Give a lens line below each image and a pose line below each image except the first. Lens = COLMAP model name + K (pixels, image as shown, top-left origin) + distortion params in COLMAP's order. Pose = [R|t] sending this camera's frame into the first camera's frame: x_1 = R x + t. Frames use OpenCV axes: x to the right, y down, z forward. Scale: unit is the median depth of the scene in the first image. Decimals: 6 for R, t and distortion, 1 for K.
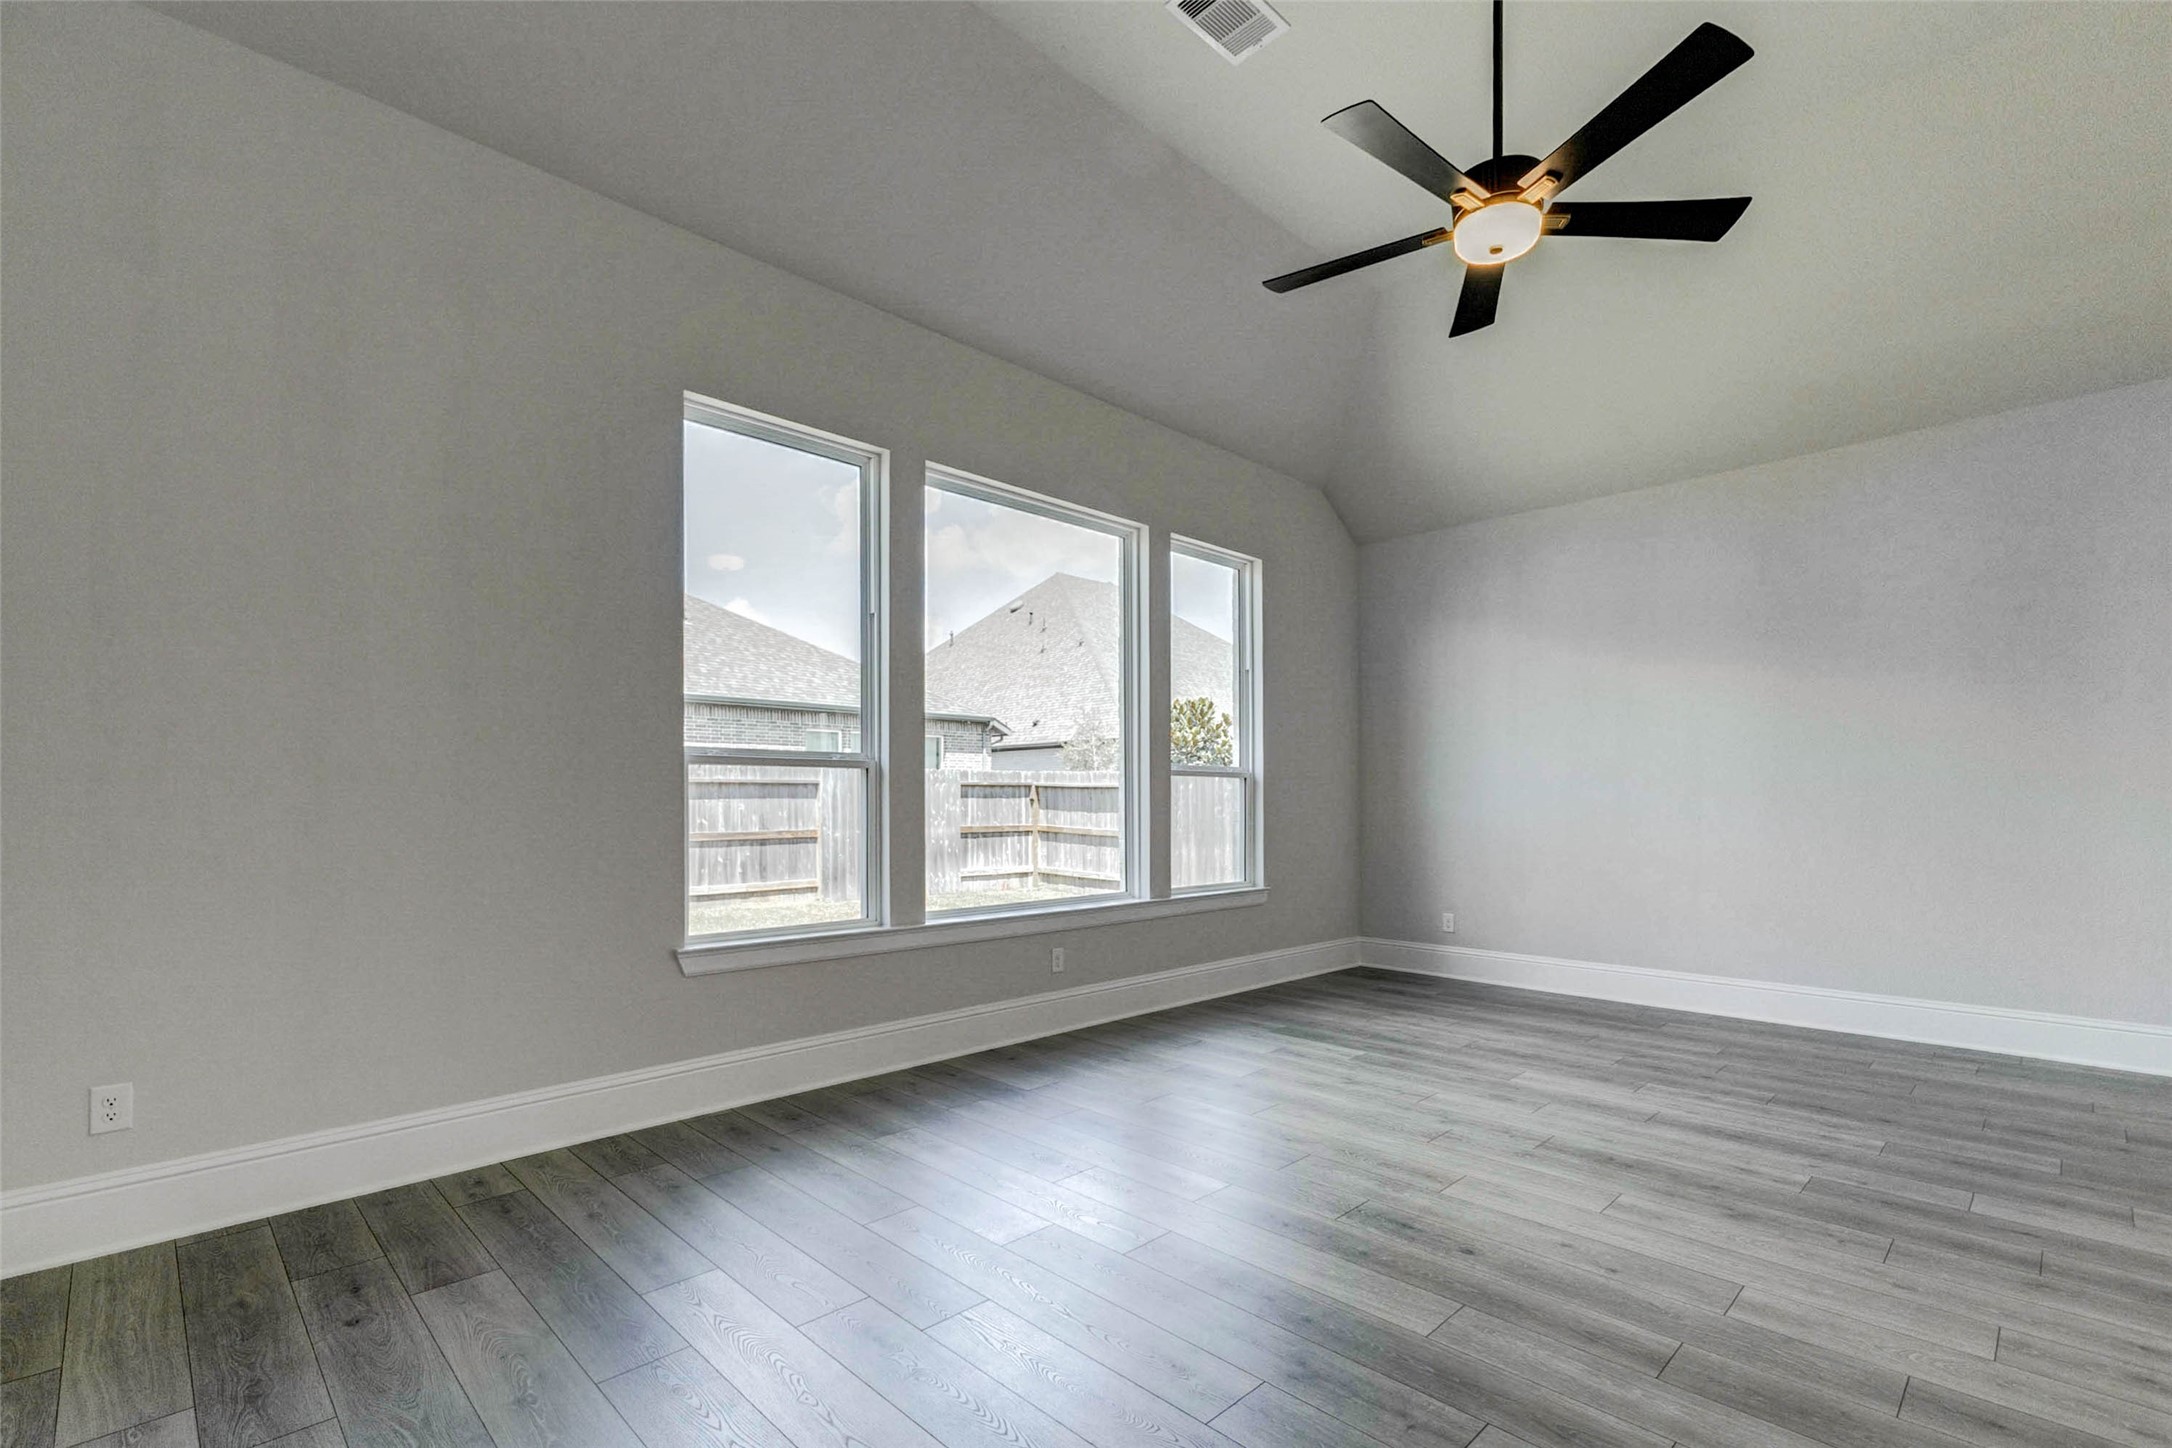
lens RADIAL K [[955.2, 0, 1081.6], [0, 955.2, 793.5], [0, 0, 1]] dist [0.002774, 0.000347]
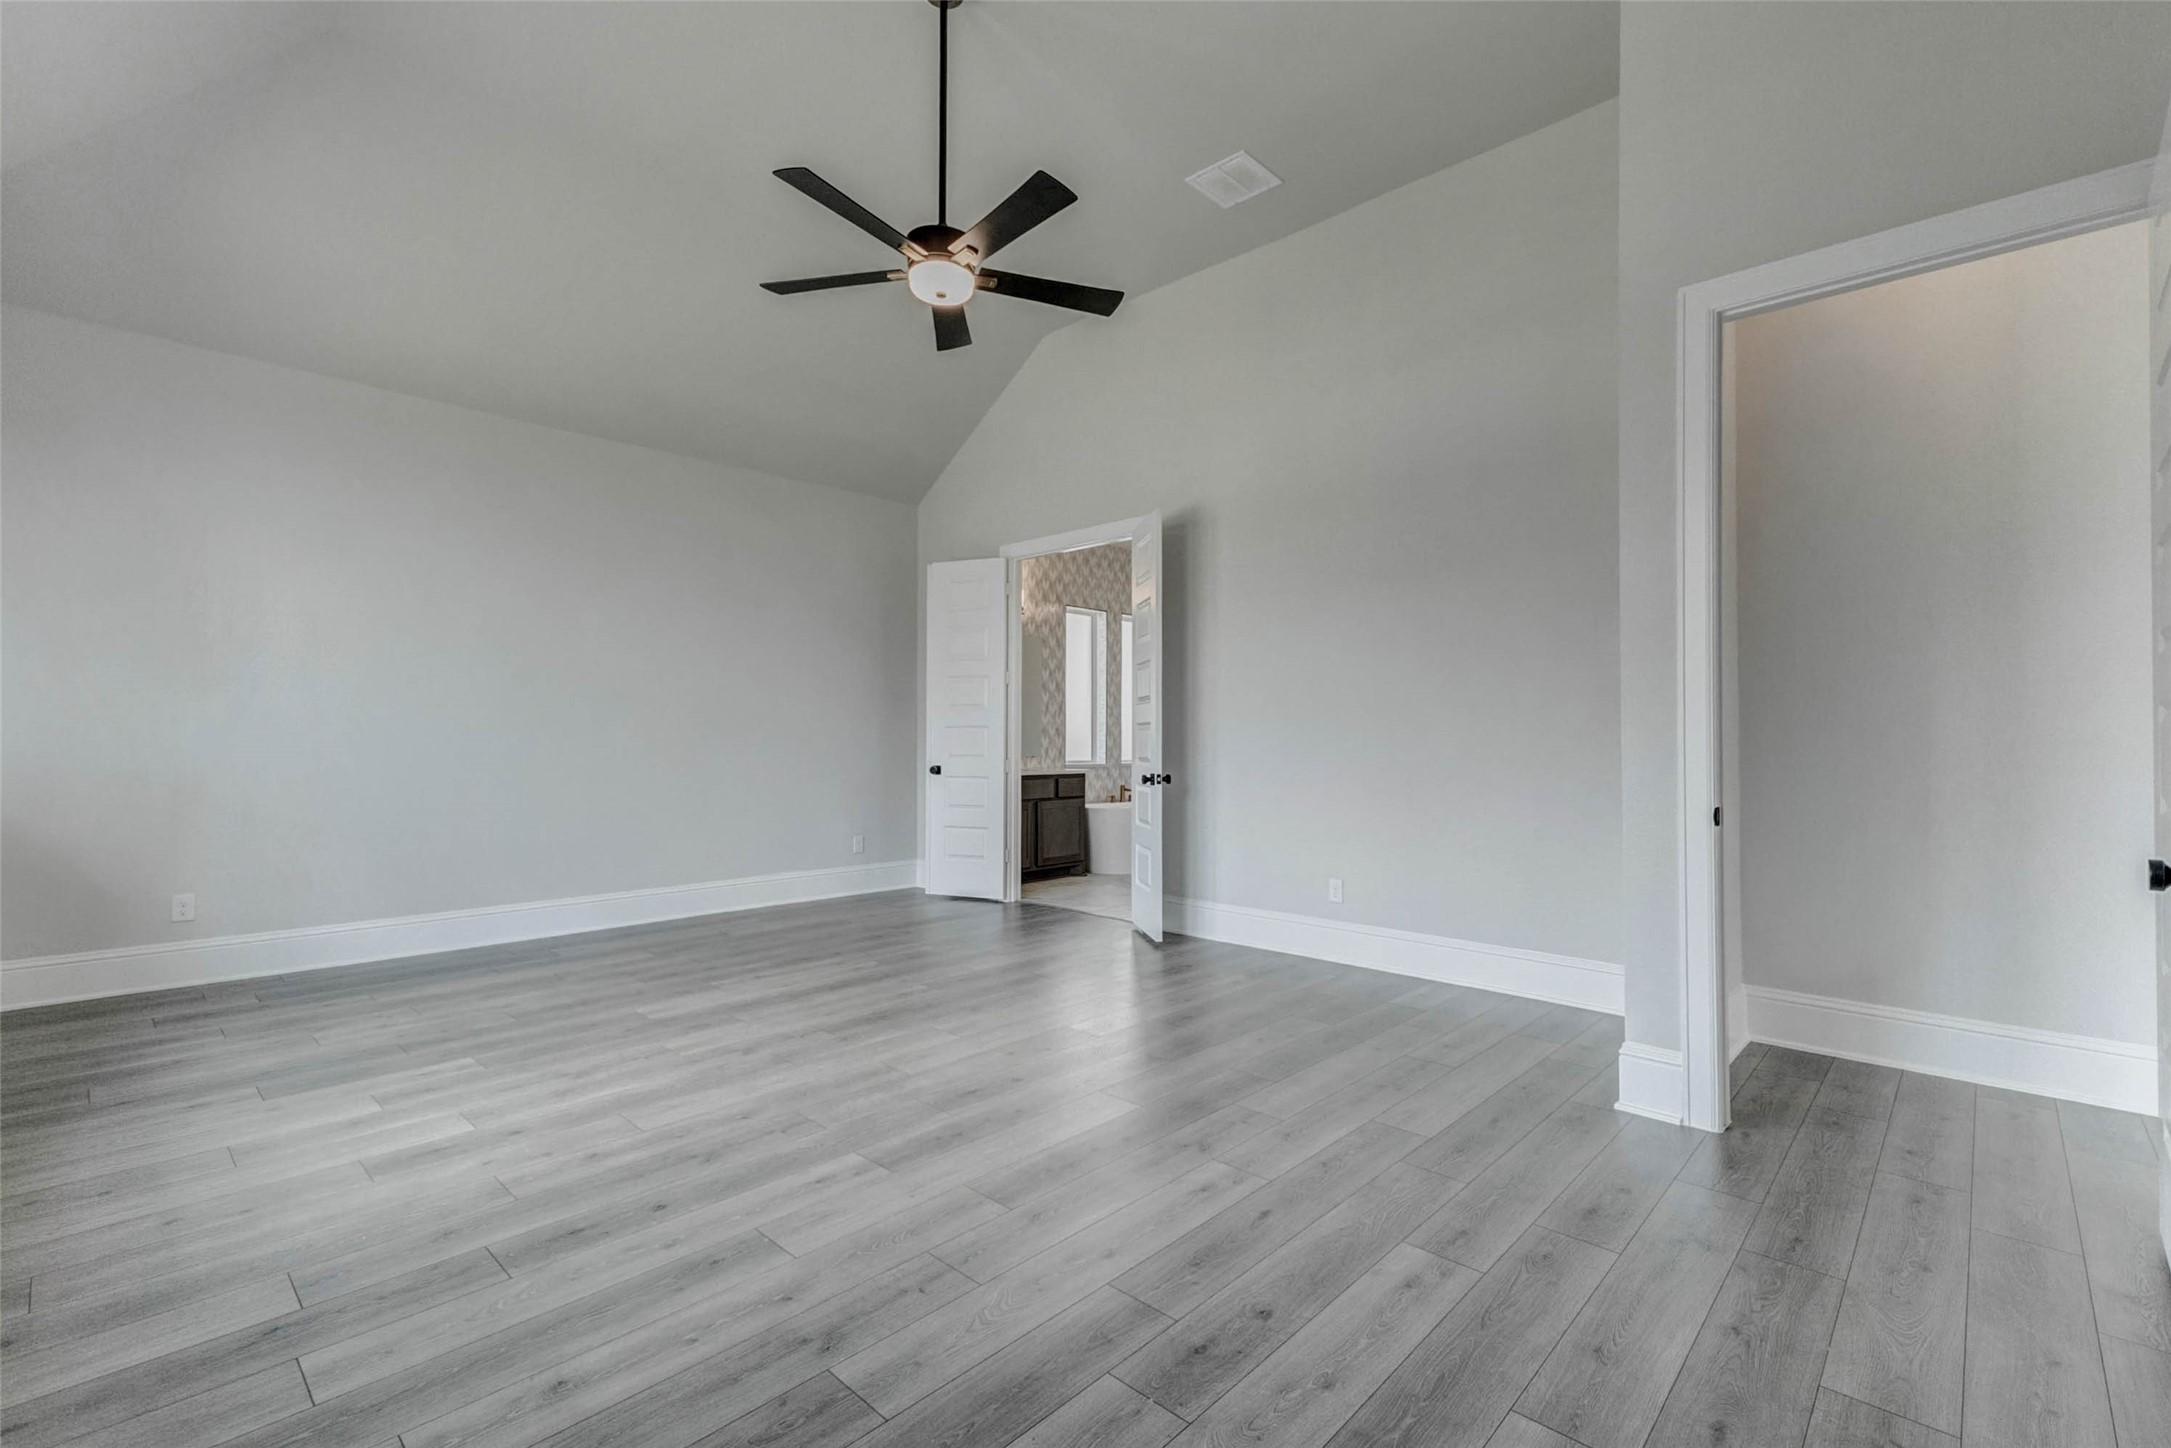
lens RADIAL K [[950.4, 0, 1085.5], [0, 950.4, 724.0], [0, 0, 1]] dist [0.002343, 0.000145]
pose [[-0.045630, 0.015486, 0.998838, -0.647924], [-0.011578, 0.999804, -0.016030, 0.007463], [-0.998891, -0.012296, -0.045442, 0.692729]]
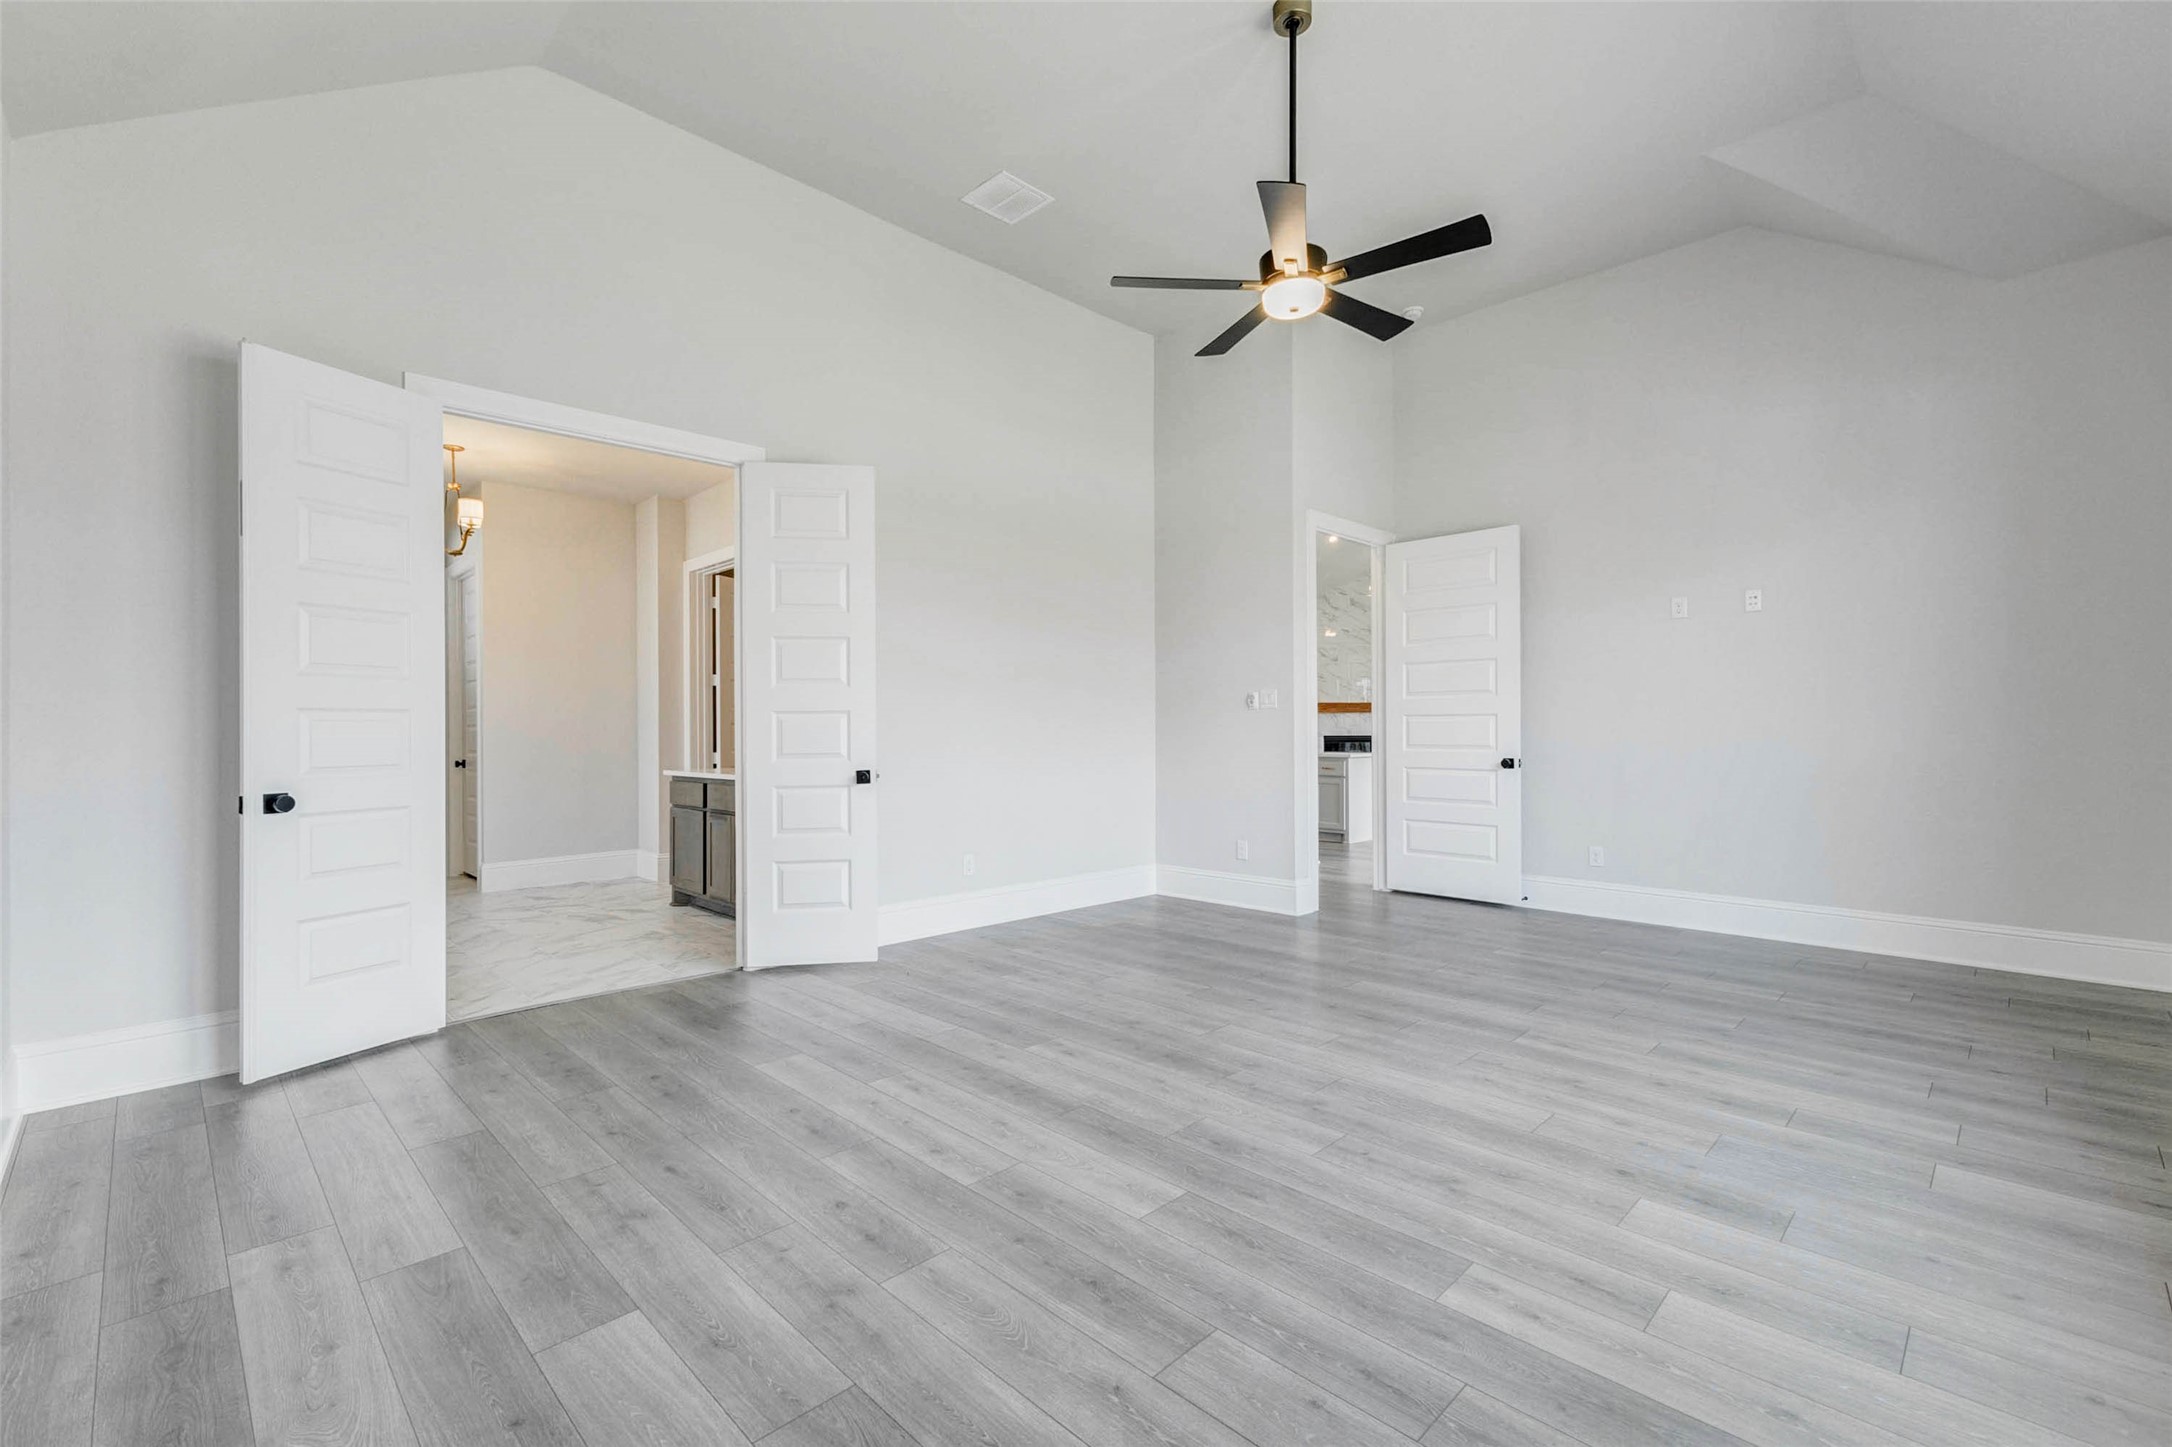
lens RADIAL K [[950.8, 0, 1086.0], [0, 950.8, 723.5], [0, 0, 1]] dist [0.002343, 0.000145]
pose [[-0.999855, 0.005600, -0.016085, 0.597411], [0.005828, 0.999883, -0.014136, 0.016836], [0.016004, -0.014228, -0.999771, 1.846816]]
